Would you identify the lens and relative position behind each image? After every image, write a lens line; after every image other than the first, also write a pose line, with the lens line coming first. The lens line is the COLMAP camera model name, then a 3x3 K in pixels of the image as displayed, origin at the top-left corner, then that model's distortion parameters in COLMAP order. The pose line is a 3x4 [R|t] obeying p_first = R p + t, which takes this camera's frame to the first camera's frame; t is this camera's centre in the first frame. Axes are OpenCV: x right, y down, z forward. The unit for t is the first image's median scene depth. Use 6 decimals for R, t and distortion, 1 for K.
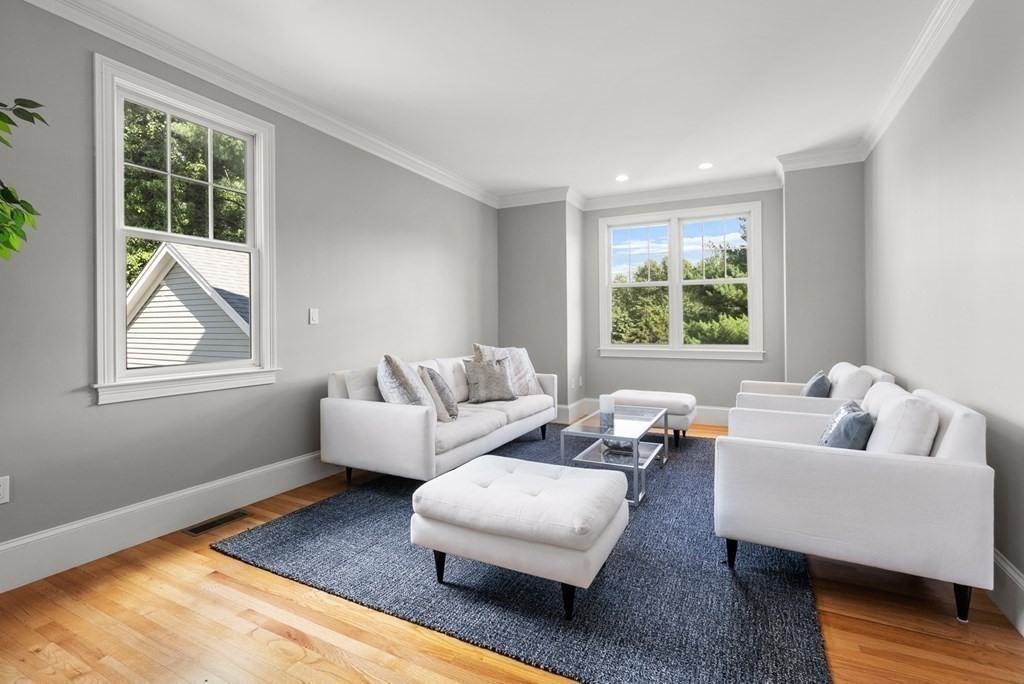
lens RADIAL K [[472.8, 0, 512.1], [0, 472.8, 338.0], [0, 0, 1]] dist [-0.001032, 0.000313]
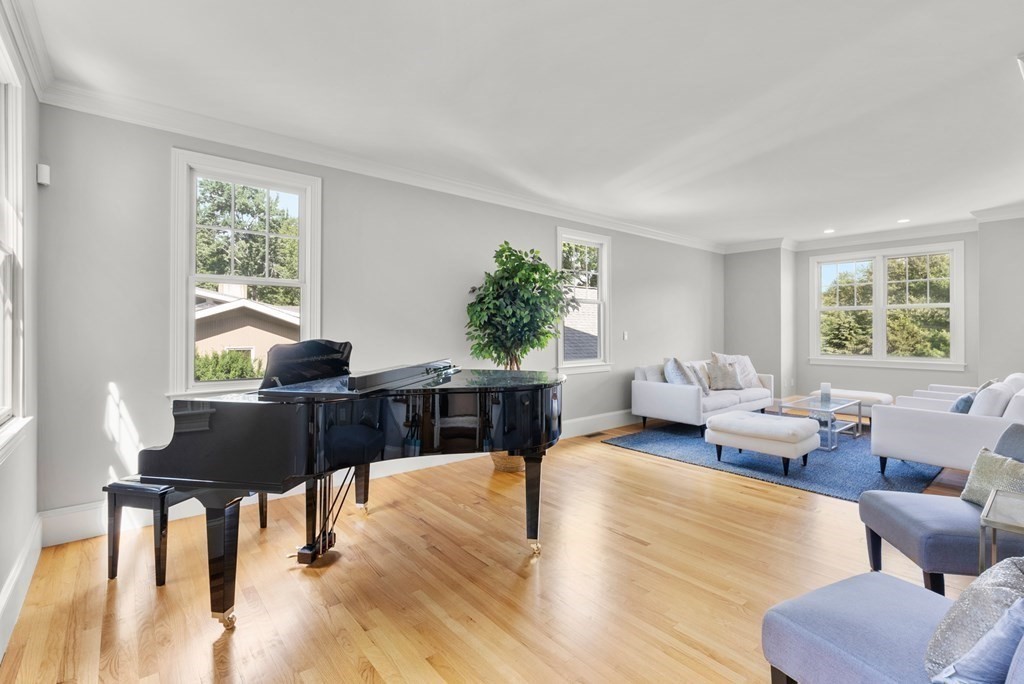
lens RADIAL K [[472.8, 0, 512.1], [0, 472.8, 338.0], [0, 0, 1]] dist [-0.001032, 0.000313]
pose [[0.925057, 0.011557, -0.379651, -0.107354], [-0.015070, 0.999867, -0.006282, -0.015817], [0.379528, 0.011532, 0.925108, -0.709921]]
